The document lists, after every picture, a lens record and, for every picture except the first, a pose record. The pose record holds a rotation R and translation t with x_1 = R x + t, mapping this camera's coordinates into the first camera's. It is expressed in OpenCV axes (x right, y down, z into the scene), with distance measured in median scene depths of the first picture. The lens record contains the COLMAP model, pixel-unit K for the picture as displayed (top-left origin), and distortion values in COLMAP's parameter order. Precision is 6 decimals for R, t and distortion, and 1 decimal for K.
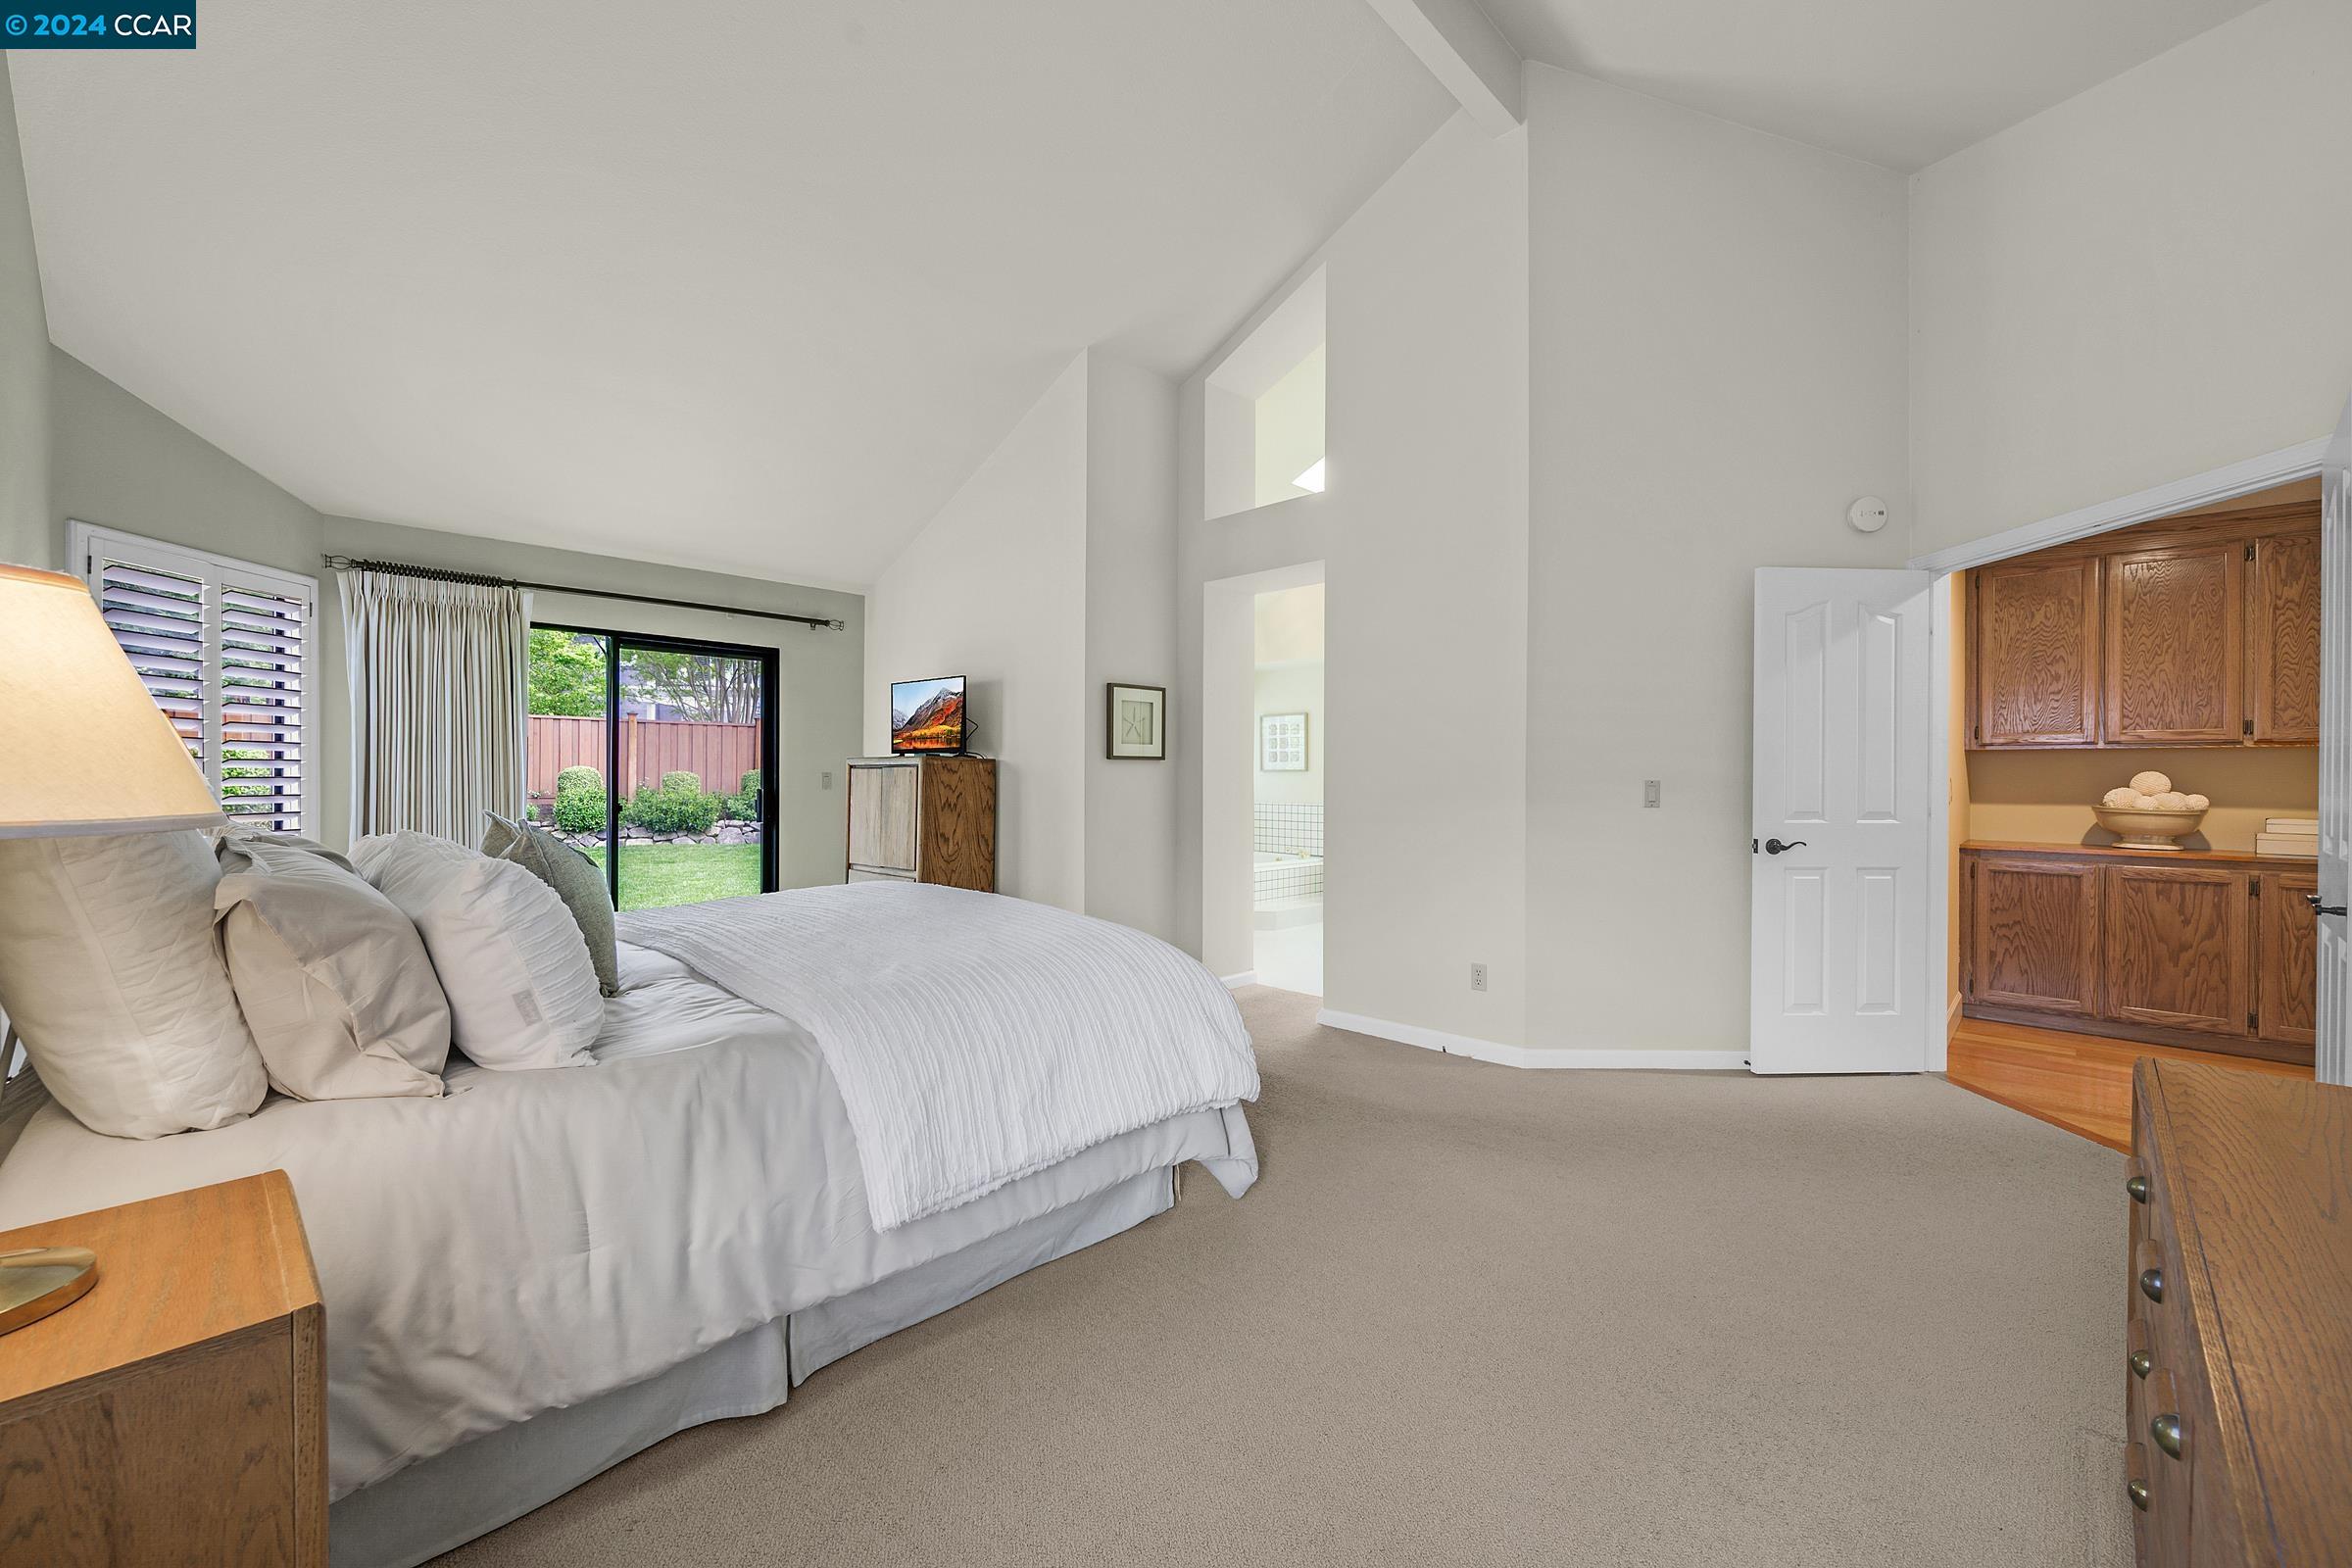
lens RADIAL K [[940.8, 0, 1183.1], [0, 940.8, 776.2], [0, 0, 1]] dist [-0.003163, 0.000269]
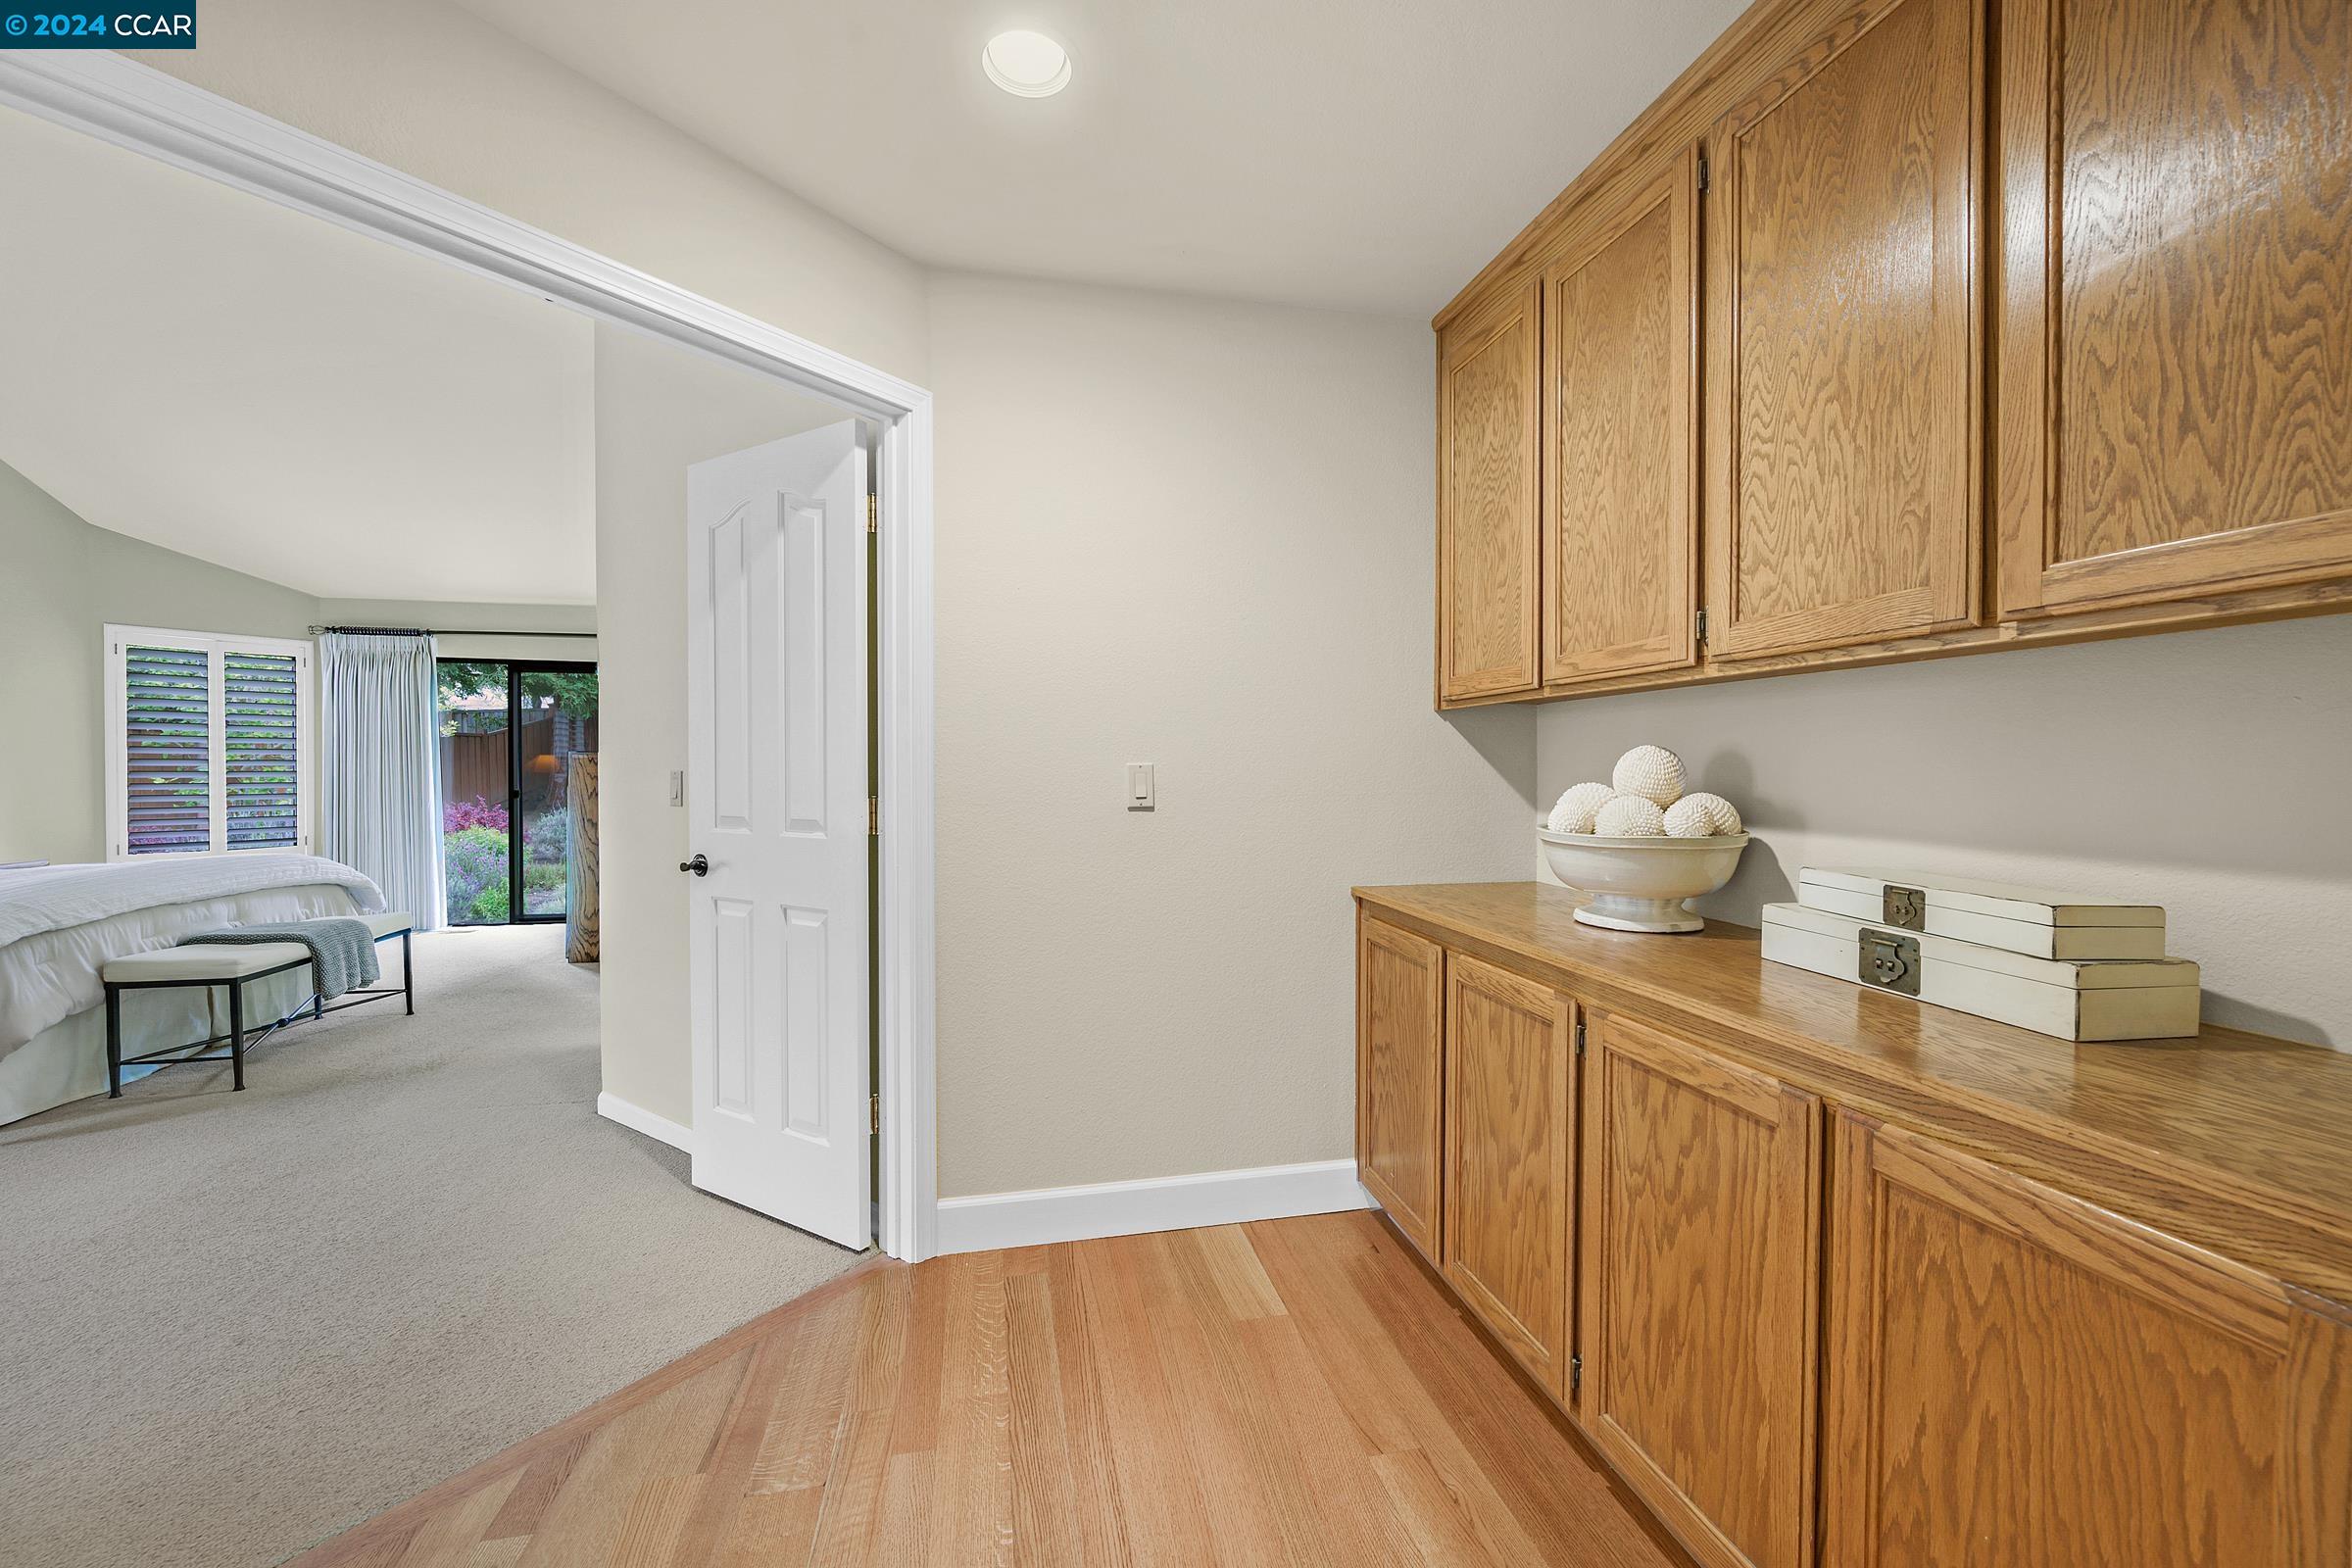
lens RADIAL K [[940.8, 0, 1183.1], [0, 940.8, 776.2], [0, 0, 1]] dist [-0.003163, 0.000269]
pose [[0.825166, 0.000202, -0.564890, 1.154342], [0.006297, 0.999935, 0.009557, 0.003473], [0.564855, -0.011443, 0.825111, 0.549480]]
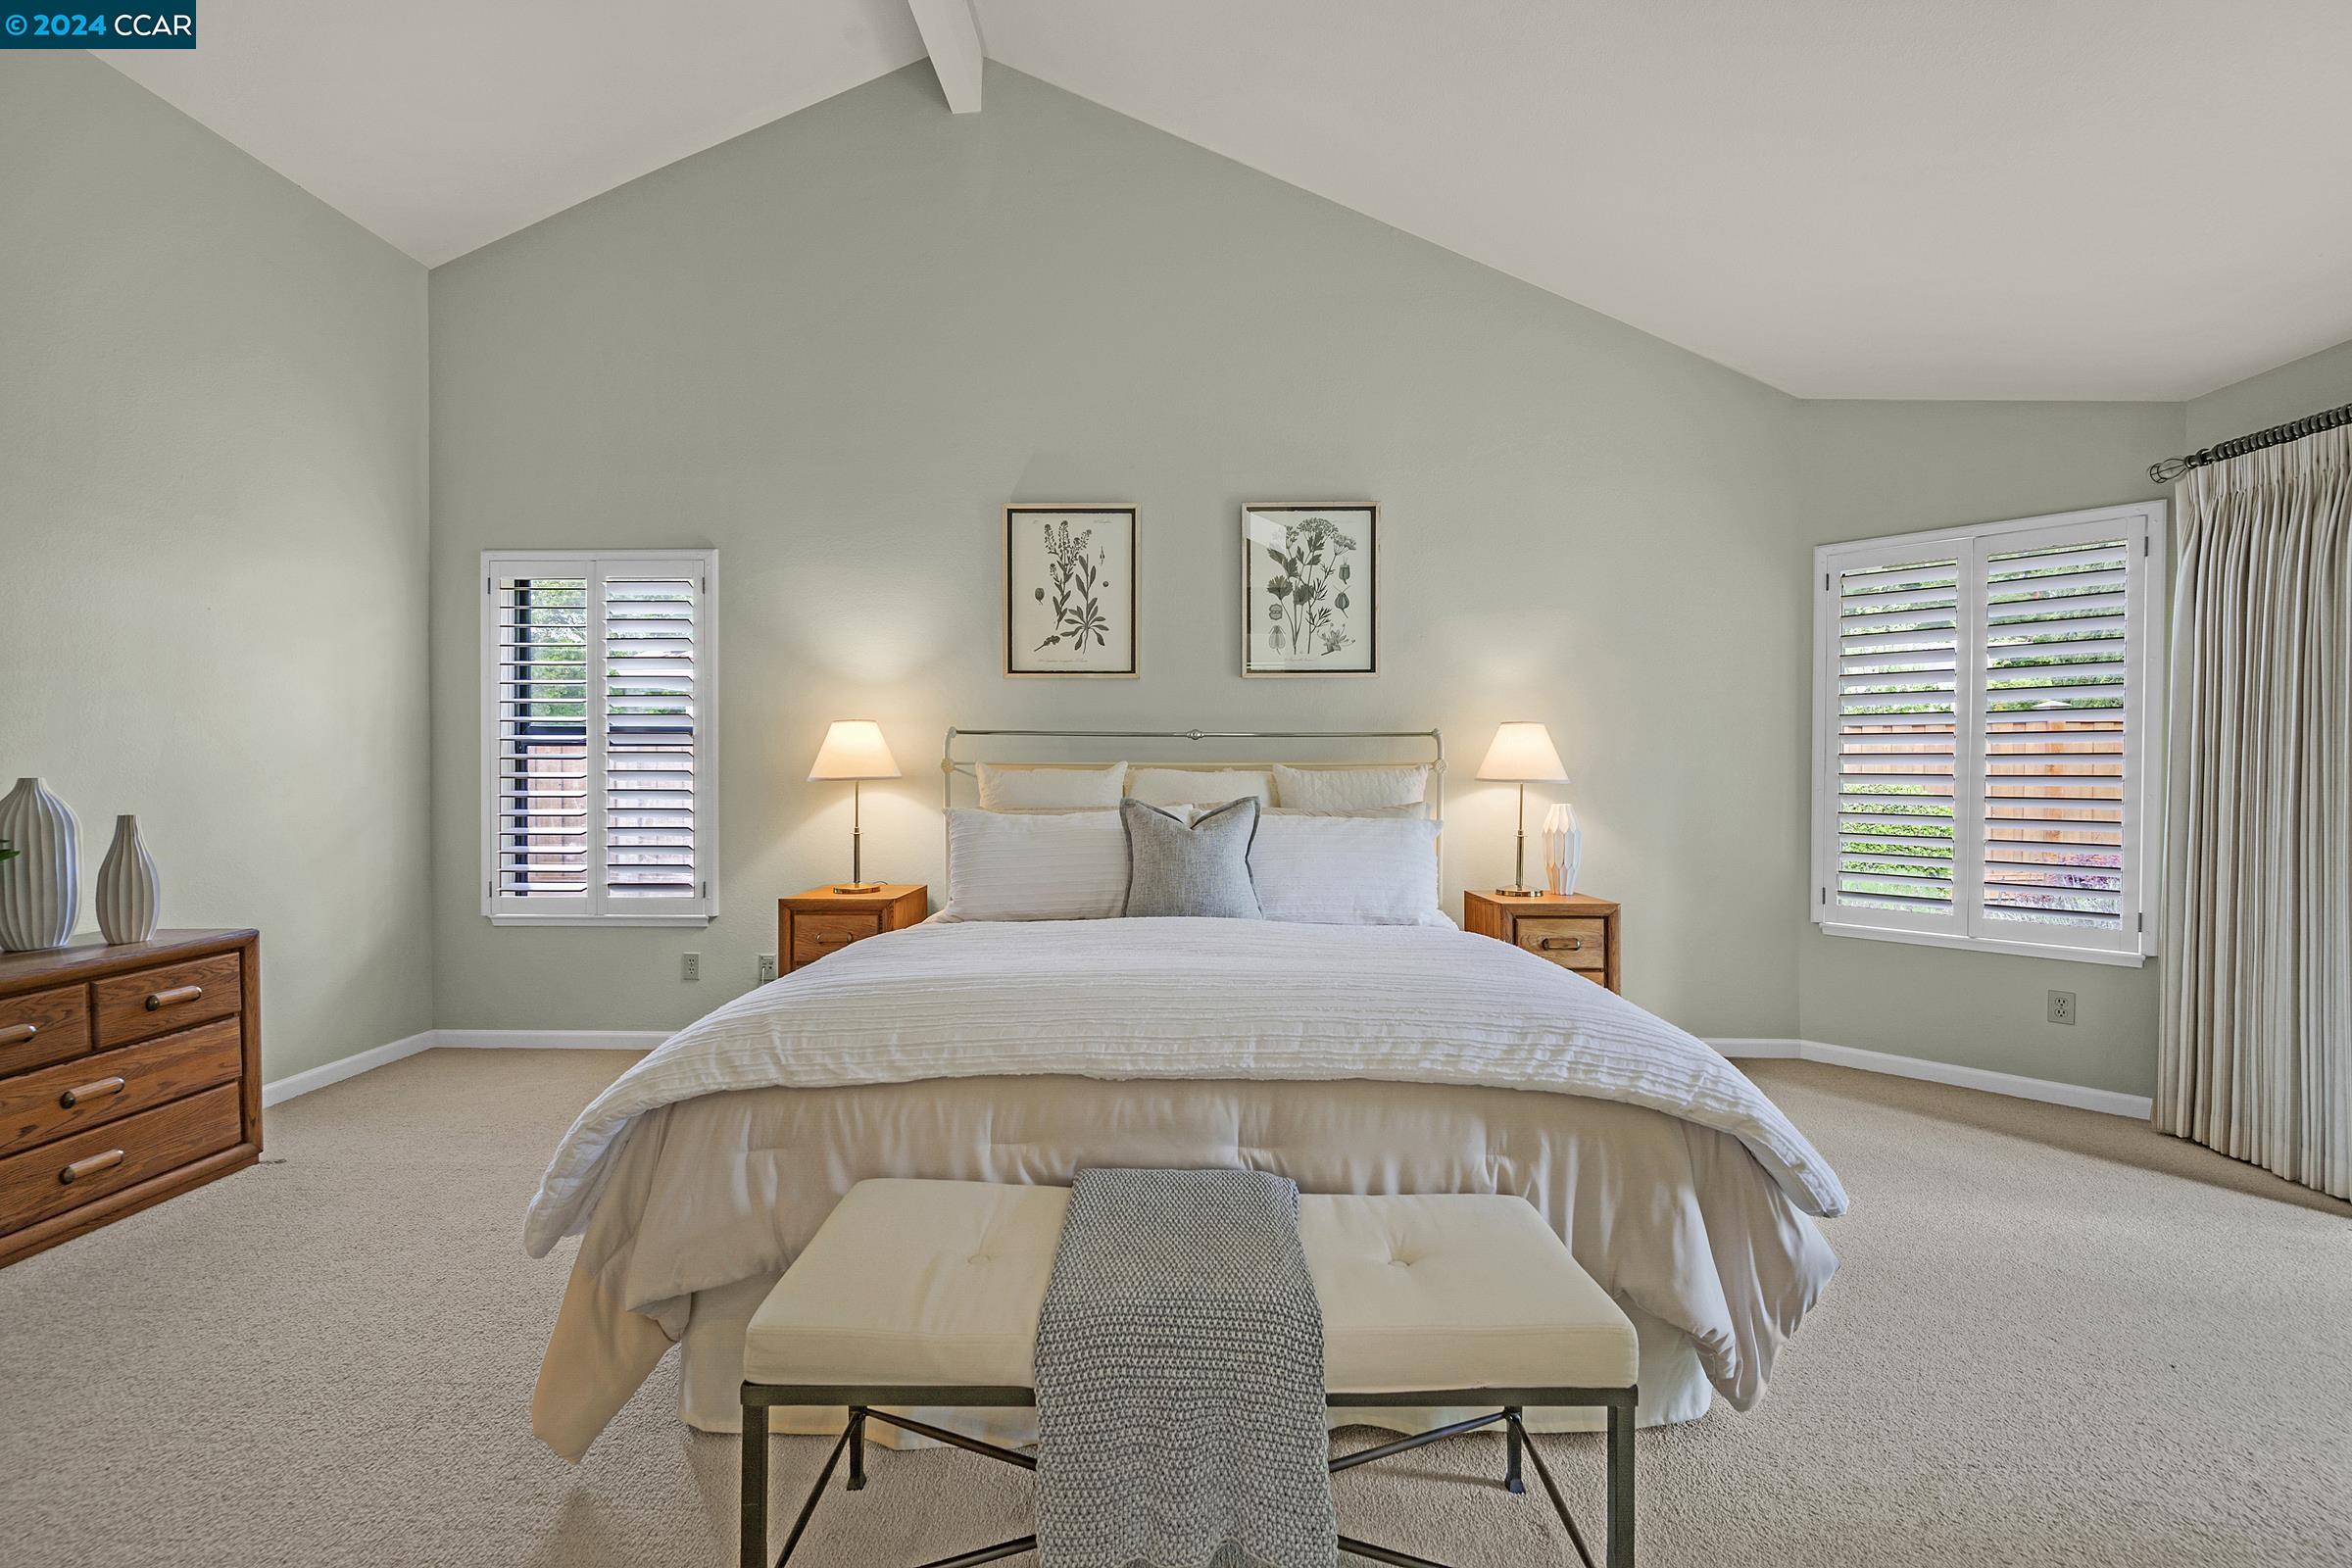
lens RADIAL K [[940.8, 0, 1183.1], [0, 940.8, 776.2], [0, 0, 1]] dist [-0.003163, 0.000269]
pose [[-0.734243, -0.006894, -0.678852, 0.098508], [-0.010153, 0.999948, 0.000827, 0.003649], [0.678811, 0.007499, -0.734275, 1.045161]]
